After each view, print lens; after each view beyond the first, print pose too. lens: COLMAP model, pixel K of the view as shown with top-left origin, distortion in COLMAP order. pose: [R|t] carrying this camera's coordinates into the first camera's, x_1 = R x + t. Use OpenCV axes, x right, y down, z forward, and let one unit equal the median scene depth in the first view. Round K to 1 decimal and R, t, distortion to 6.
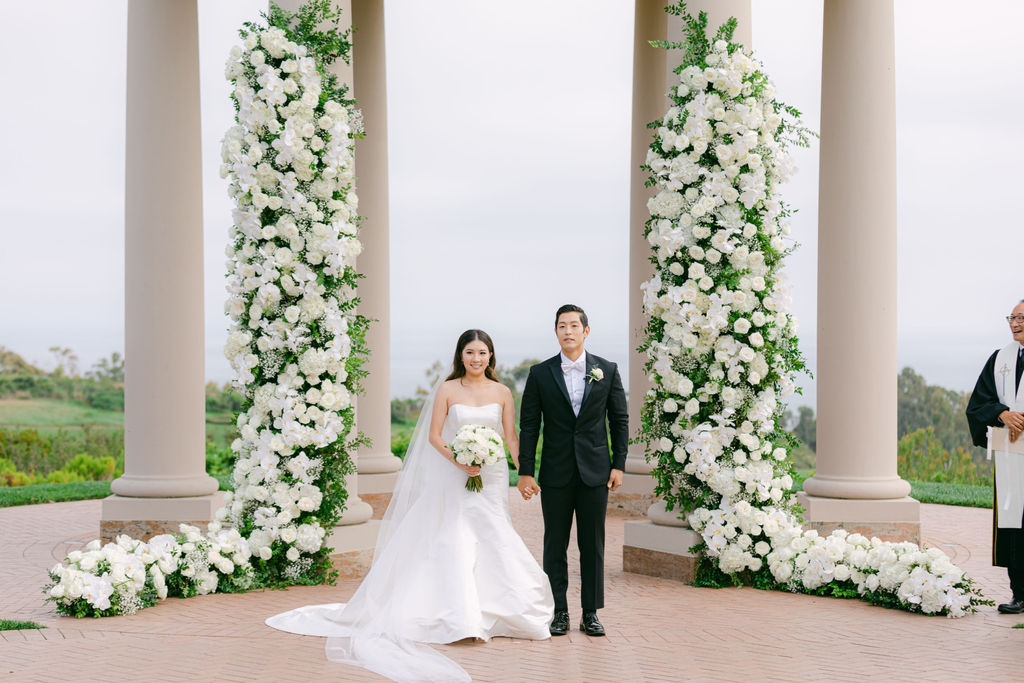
lens RADIAL K [[2069.9, 0, 542.7], [0, 2069.9, 334.1], [0, 0, 1]] dist [0.164856, 0.000000]
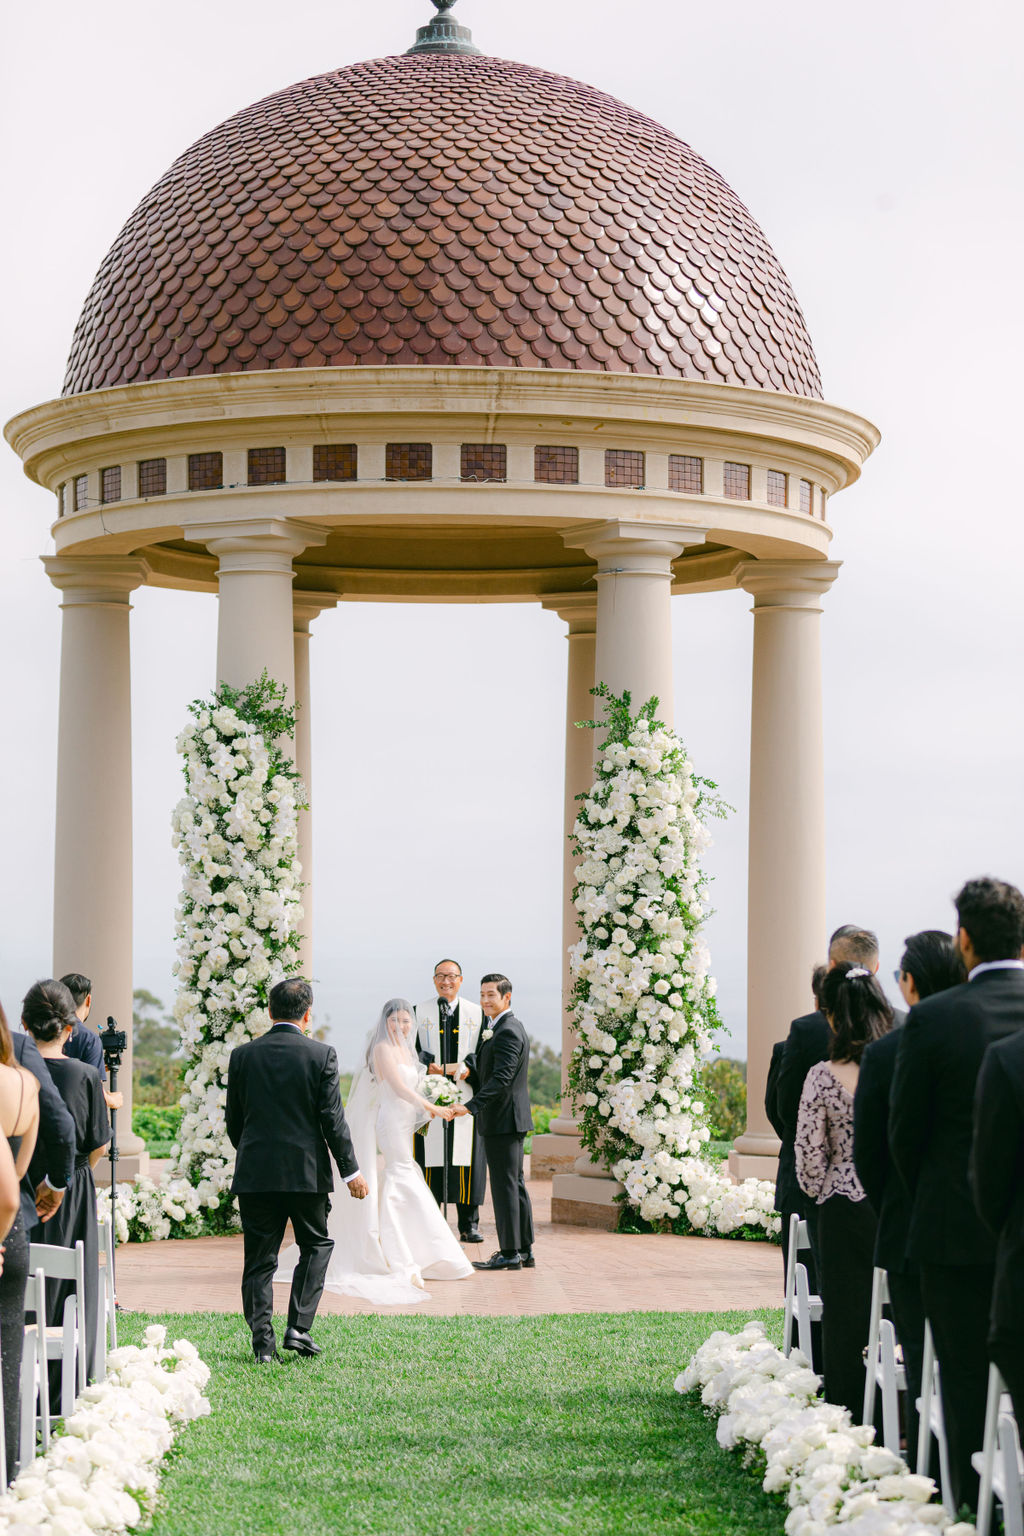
lens RADIAL K [[3104.9, 0, 553.1], [0, 3104.9, 784.2], [0, 0, 1]] dist [0.164856, 0.000000]
pose [[0.999505, 0.003040, 0.031309, -0.010557], [-0.001222, 0.998319, -0.057942, -0.015397], [-0.031433, 0.057875, 0.997829, -0.599182]]
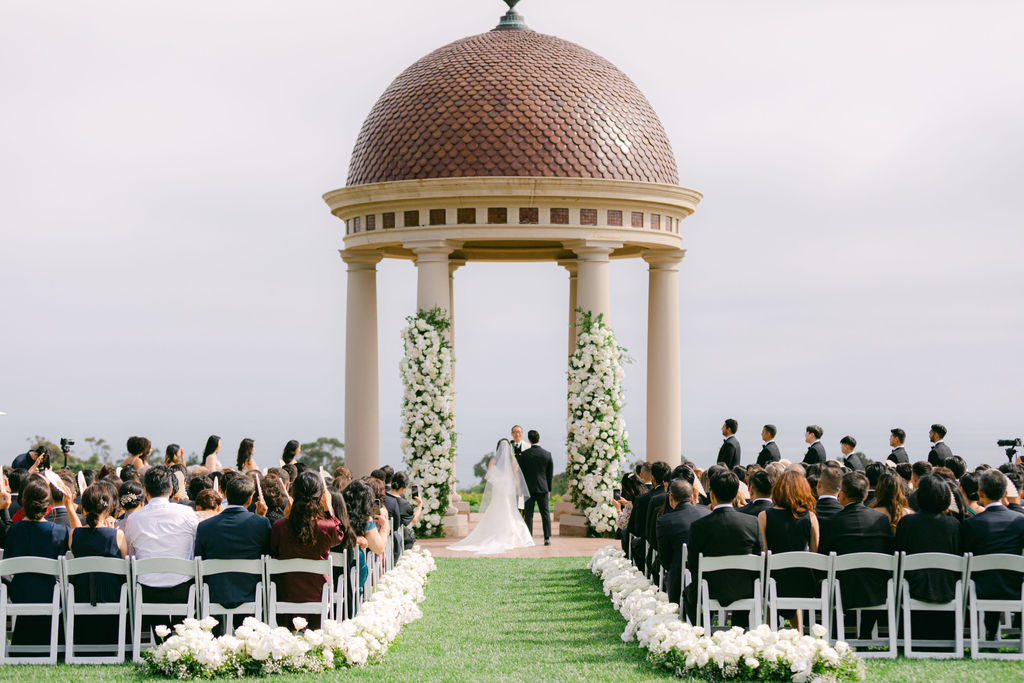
lens RADIAL K [[2069.9, 0, 540.7], [0, 2069.9, 327.3], [0, 0, 1]] dist [0.164856, 0.000000]
pose [[0.999979, -0.002524, 0.006011, 0.002512], [0.002794, 0.998970, -0.045279, -0.021647], [-0.005891, 0.045295, 0.998956, -1.546282]]
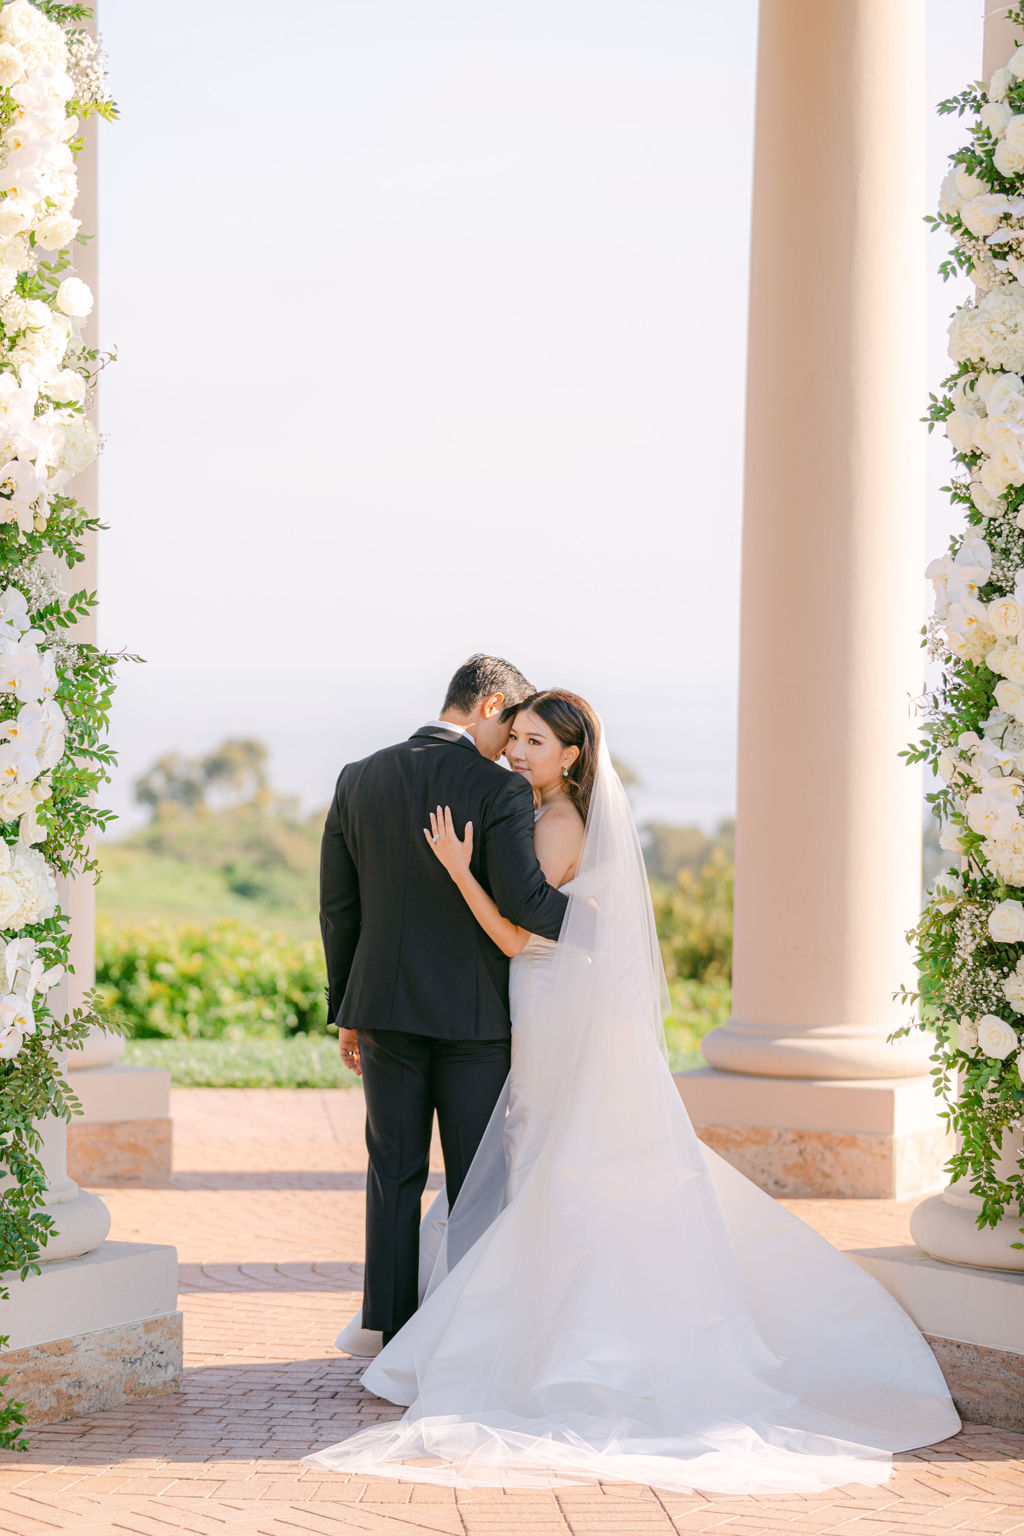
lens RADIAL K [[4267.9, 0, 520.6], [0, 4267.9, 759.8], [0, 0, 1]] dist [-0.059631, 0.000000]
pose [[0.996924, 0.010313, 0.077698, -0.073154], [-0.011976, 0.999708, 0.020967, -0.005856], [-0.077459, -0.021833, 0.996756, 0.309155]]
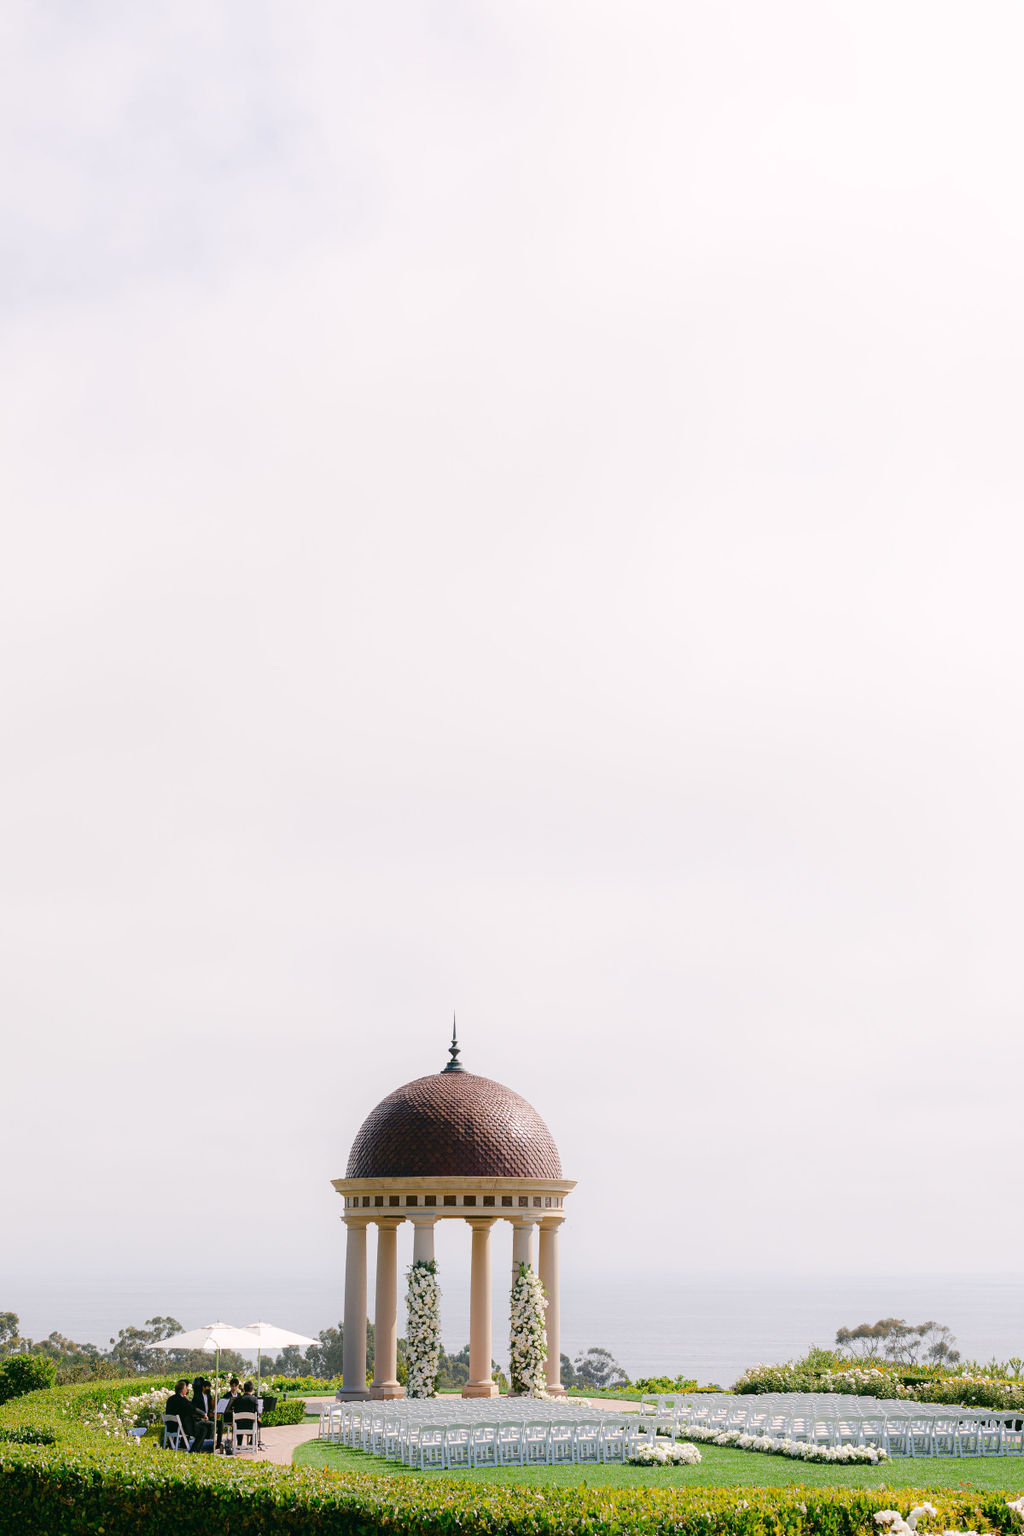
lens RADIAL K [[2295.1, 0, 510.8], [0, 2295.1, 768.3], [0, 0, 1]] dist [0.036399, 0.000000]
pose [[0.966122, 0.054509, 0.252264, -1.137557], [0.000895, 0.976728, -0.214478, -0.137633], [-0.258084, 0.207438, 0.943590, -3.437510]]
